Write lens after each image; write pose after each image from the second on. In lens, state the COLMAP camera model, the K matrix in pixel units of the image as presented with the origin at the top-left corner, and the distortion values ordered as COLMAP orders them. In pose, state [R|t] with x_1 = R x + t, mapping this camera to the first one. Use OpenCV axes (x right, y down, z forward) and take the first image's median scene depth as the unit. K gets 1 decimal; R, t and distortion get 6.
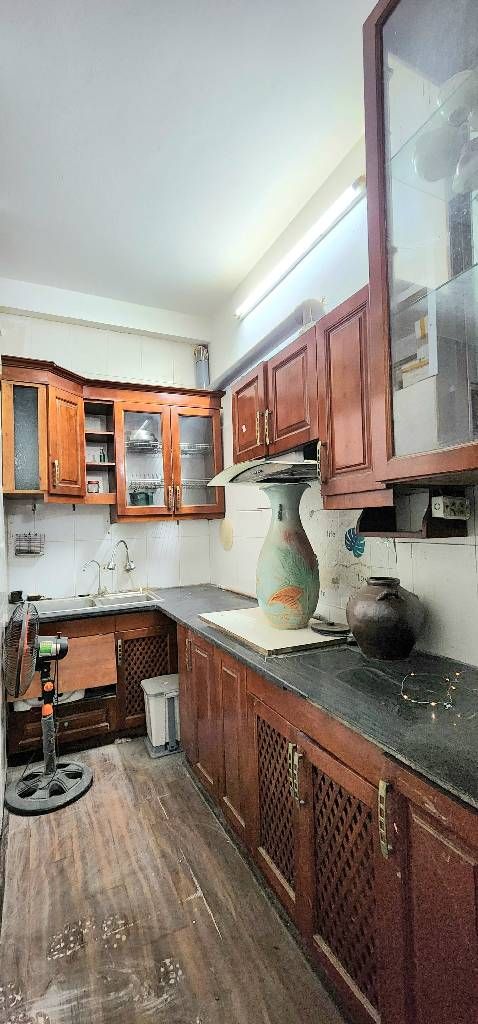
lens RADIAL K [[420.1, 0, 239.0], [0, 420.1, 512.0], [0, 0, 1]] dist [-0.000107, -0.000038]
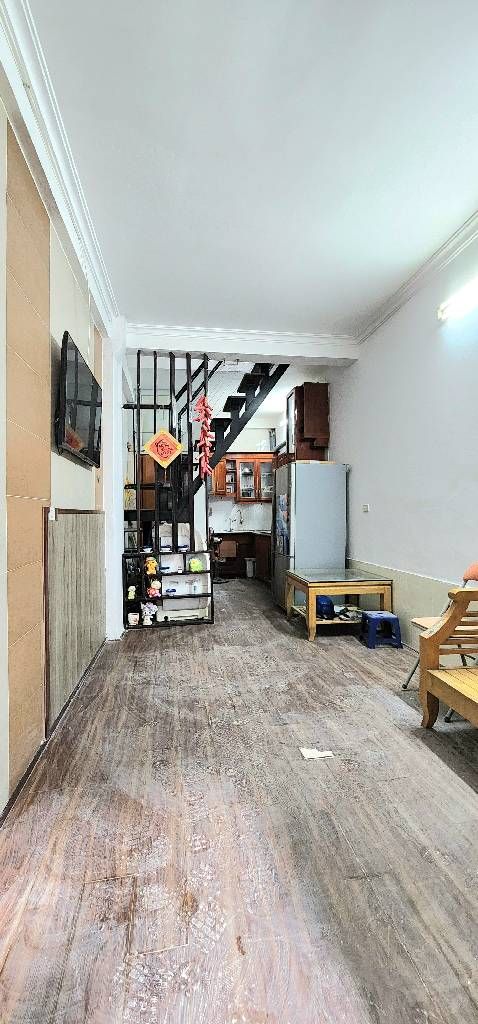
lens RADIAL K [[420.1, 0, 239.0], [0, 420.1, 512.0], [0, 0, 1]] dist [-0.000107, -0.000038]
pose [[0.958846, 0.016502, -0.283447, 0.485615], [-0.006583, 0.999333, 0.035911, -0.017694], [0.283850, -0.032567, 0.958315, -1.579860]]
